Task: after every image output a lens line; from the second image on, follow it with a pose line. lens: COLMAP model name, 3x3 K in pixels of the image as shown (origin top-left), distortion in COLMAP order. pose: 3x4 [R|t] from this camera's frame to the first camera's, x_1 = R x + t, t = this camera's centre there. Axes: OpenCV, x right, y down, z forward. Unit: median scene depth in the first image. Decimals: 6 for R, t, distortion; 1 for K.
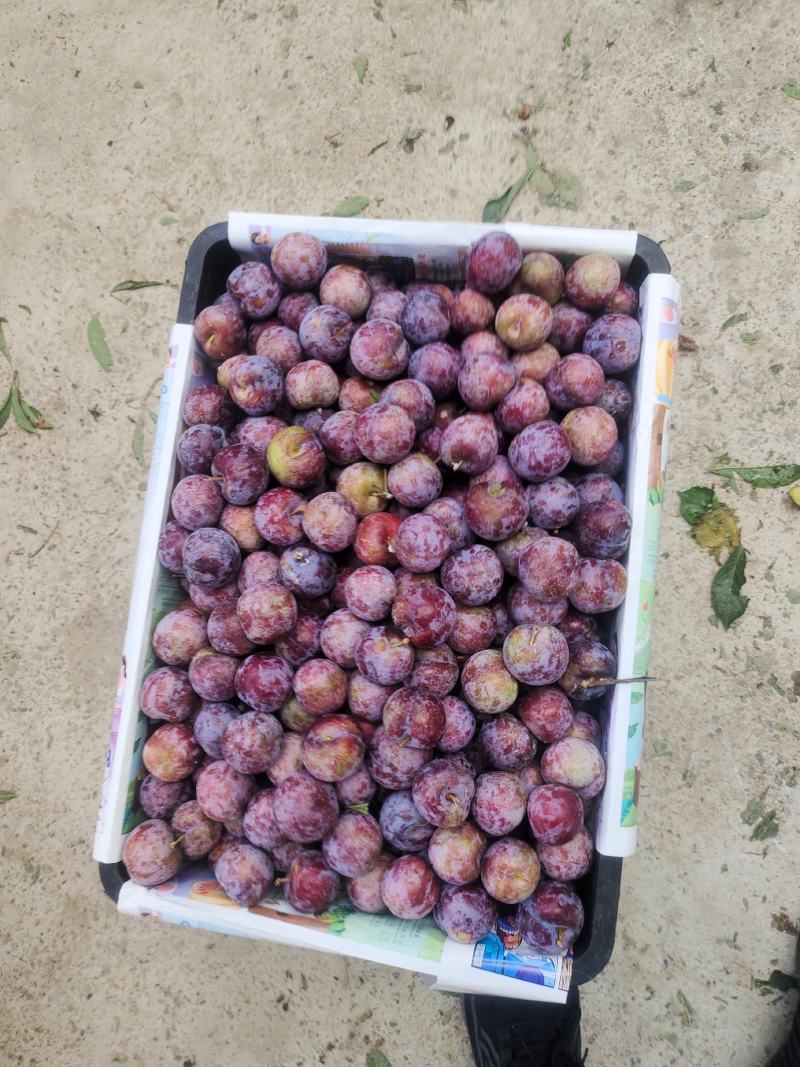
lens RADIAL K [[1103.5, 0, 309.1], [0, 1103.5, 560.3], [0, 0, 1]] dist [0.083083, -0.236298]
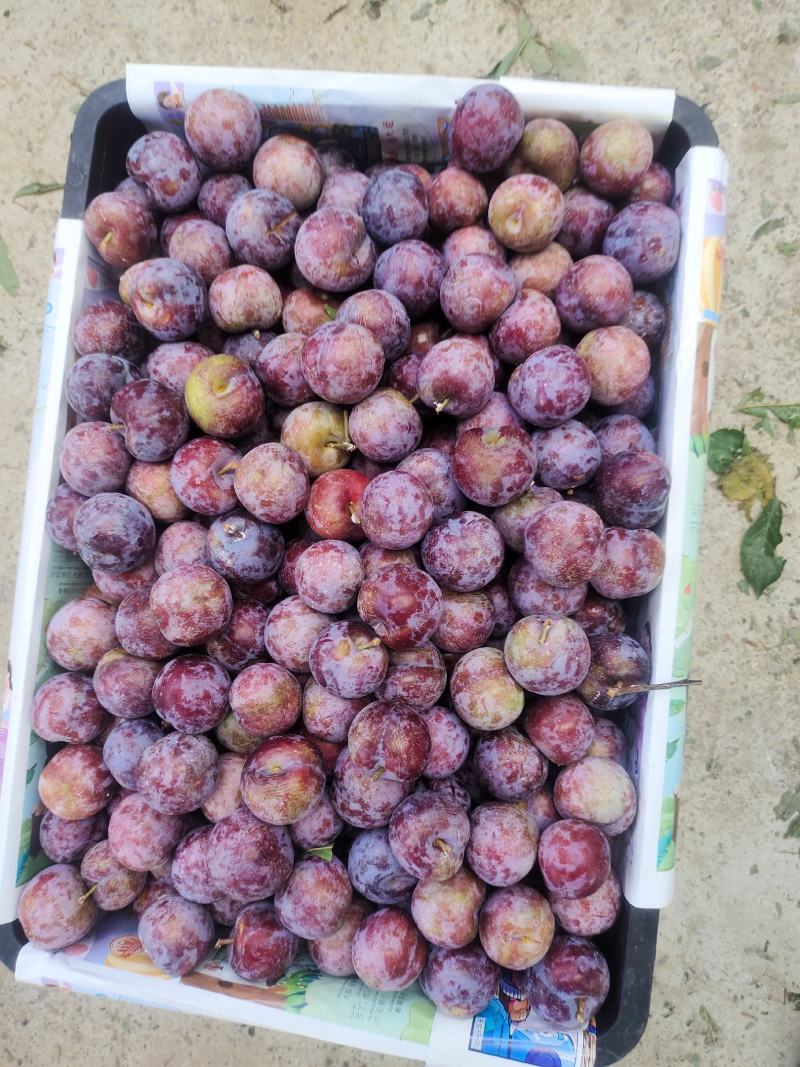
lens RADIAL K [[1105.1, 0, 364.0], [0, 1105.1, 491.3], [0, 0, 1]] dist [0.084241, -0.136150]
pose [[0.997652, -0.015052, 0.066815, 0.028833], [0.015691, 0.999836, -0.009044, -0.020256], [-0.066668, 0.010071, 0.997724, 0.236291]]
